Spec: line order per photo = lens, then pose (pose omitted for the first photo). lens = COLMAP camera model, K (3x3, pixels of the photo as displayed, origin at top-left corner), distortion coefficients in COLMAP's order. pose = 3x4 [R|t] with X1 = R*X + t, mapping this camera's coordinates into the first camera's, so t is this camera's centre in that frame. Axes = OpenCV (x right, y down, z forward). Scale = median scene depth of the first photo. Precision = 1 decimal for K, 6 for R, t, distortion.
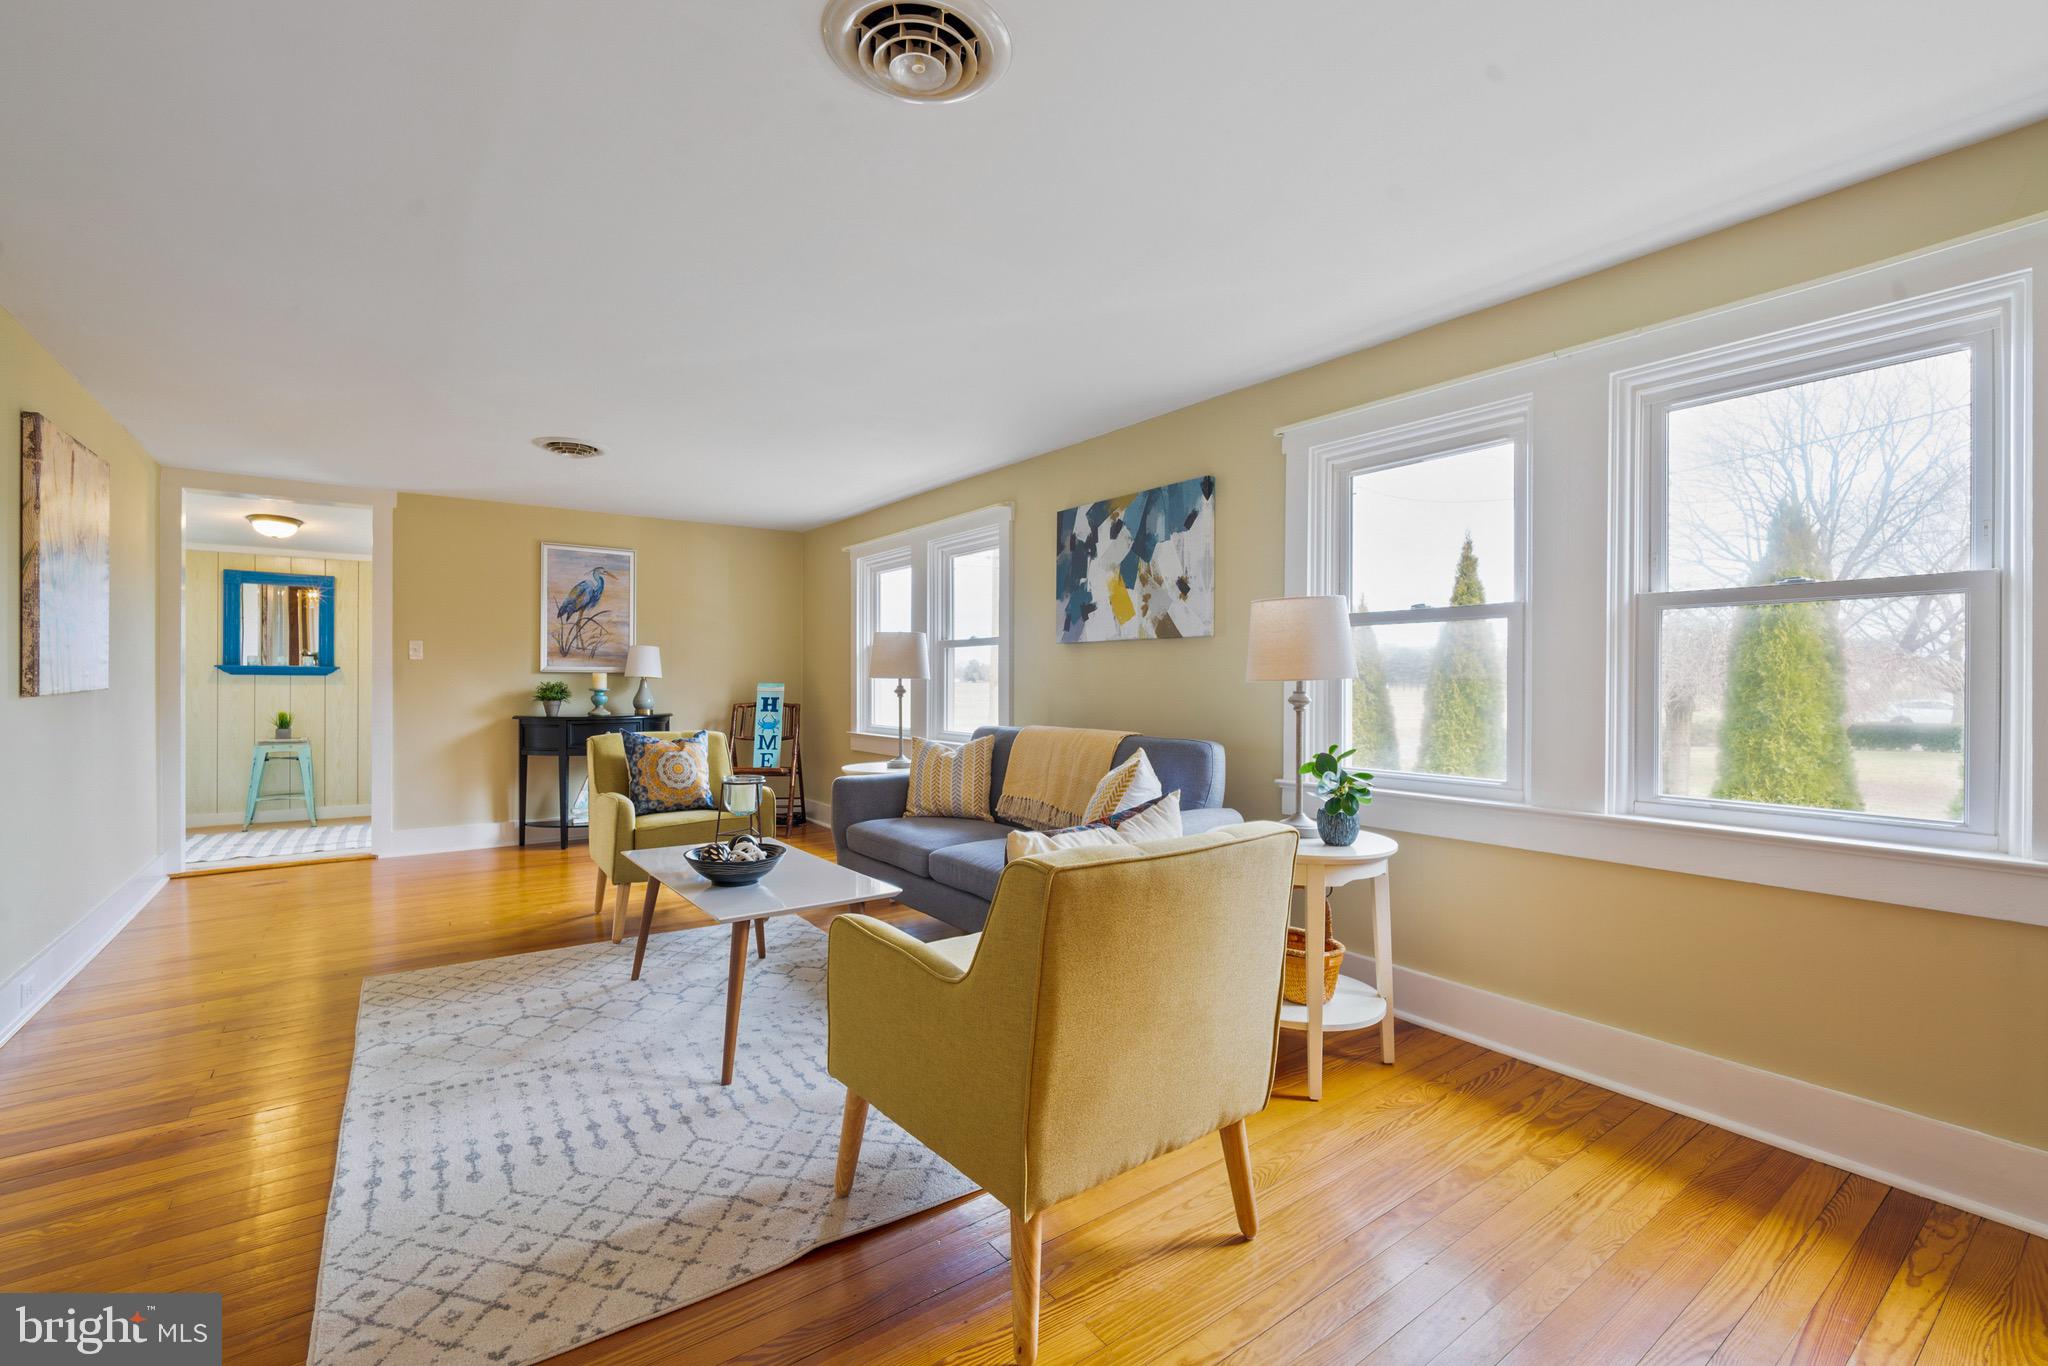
lens RADIAL K [[891.7, 0, 1021.2], [0, 891.7, 681.7], [0, 0, 1]] dist [-0.000868, -0.000237]
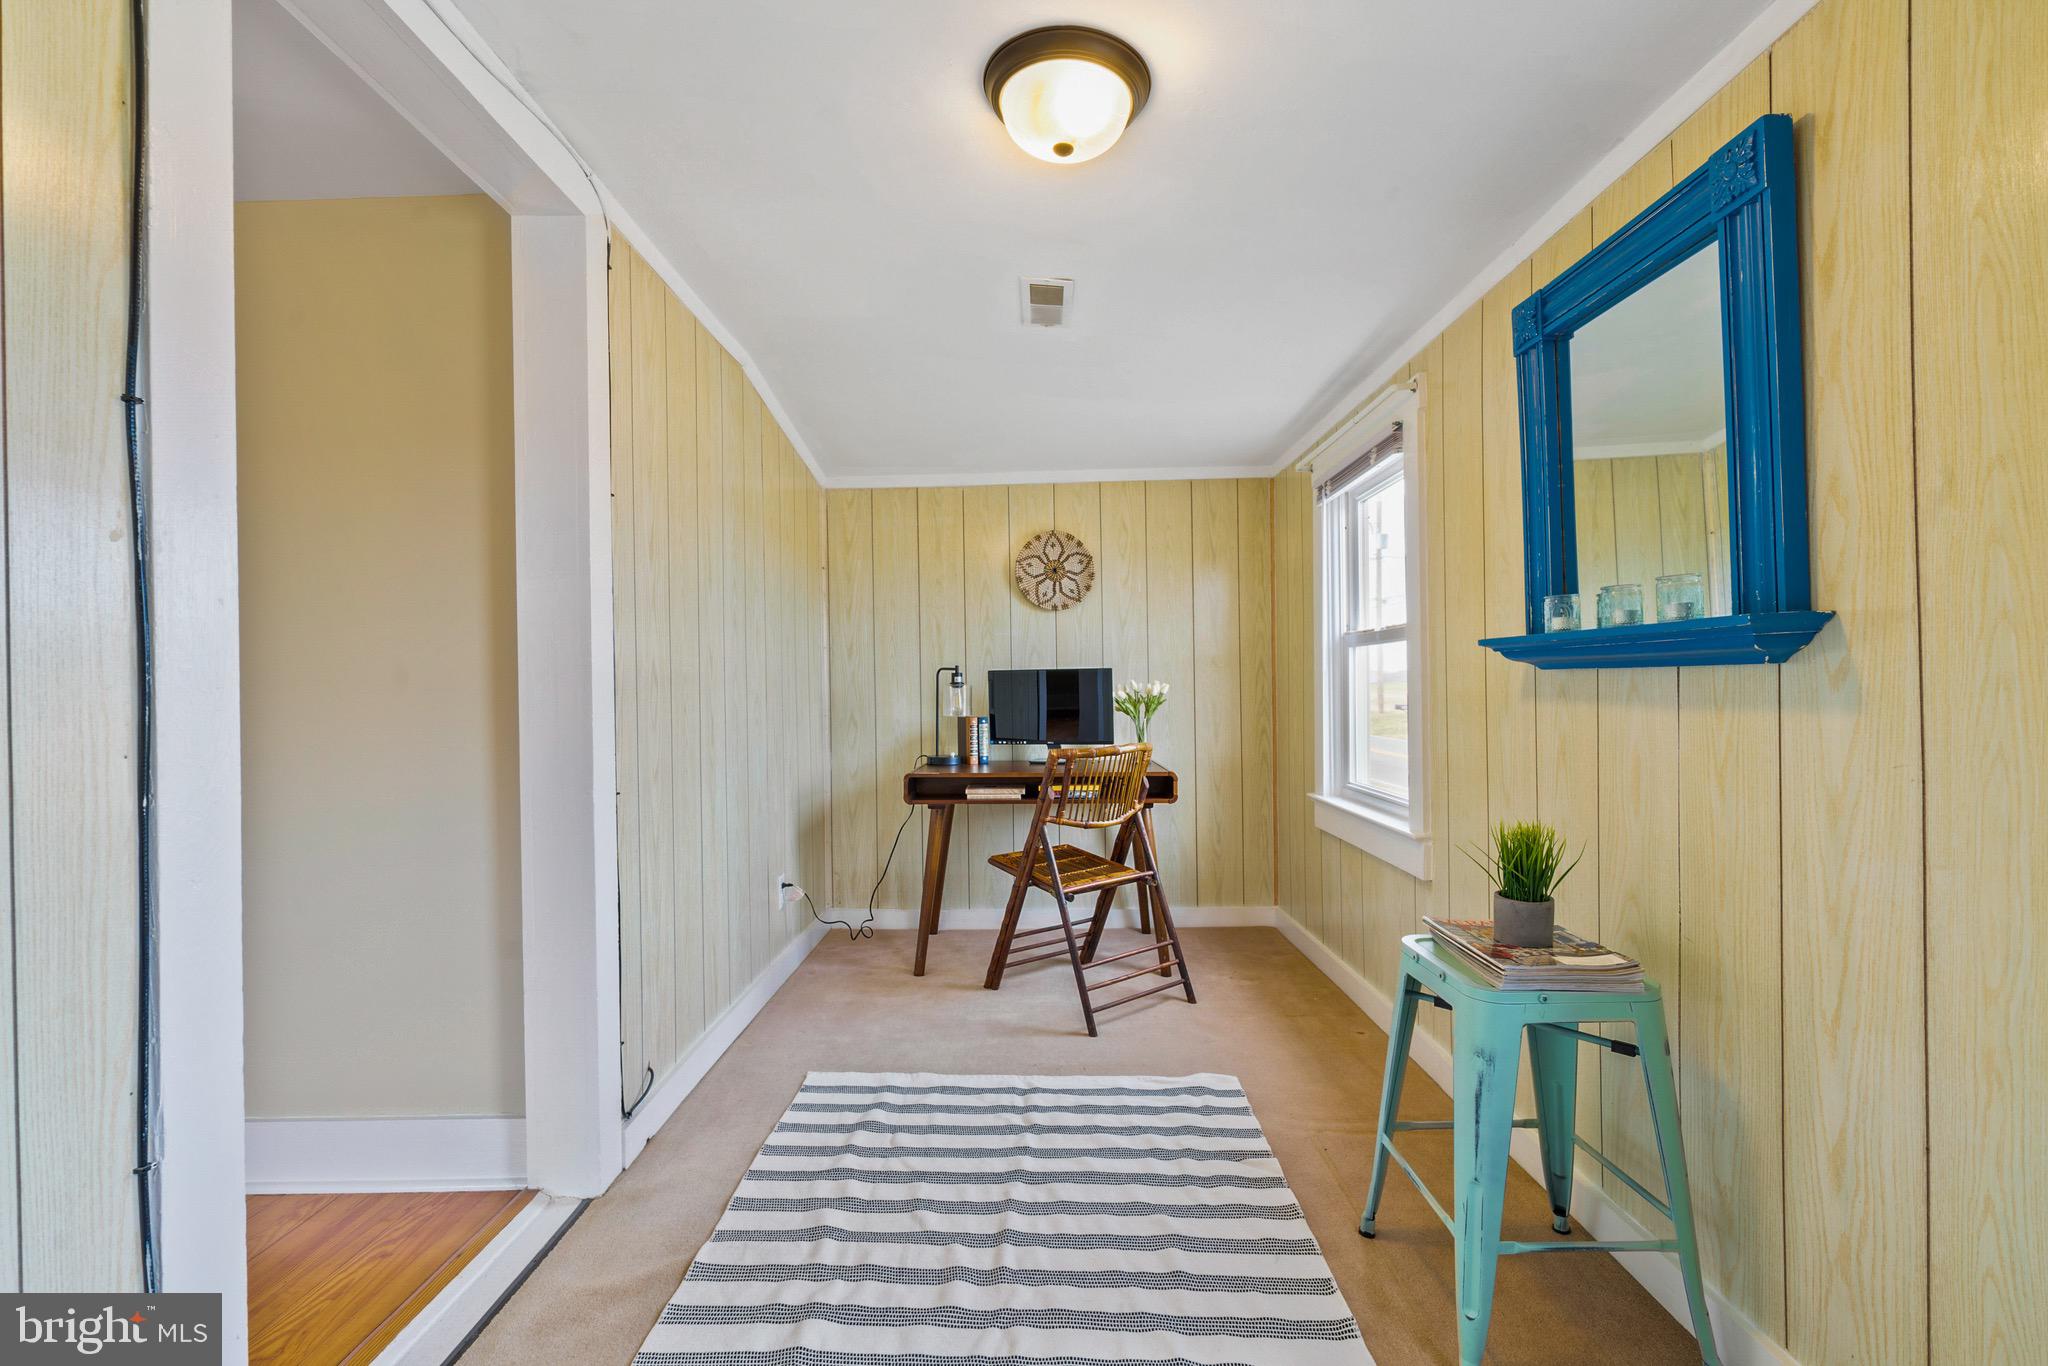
lens RADIAL K [[878.0, 0, 1018.5], [0, 878.0, 702.2], [0, 0, 1]] dist [0.000763, 0.000016]
pose [[-0.612027, 0.008986, -0.790786, -0.948246], [0.011680, 0.999929, 0.002323, -0.002614], [0.790751, -0.007815, -0.612088, 1.755212]]
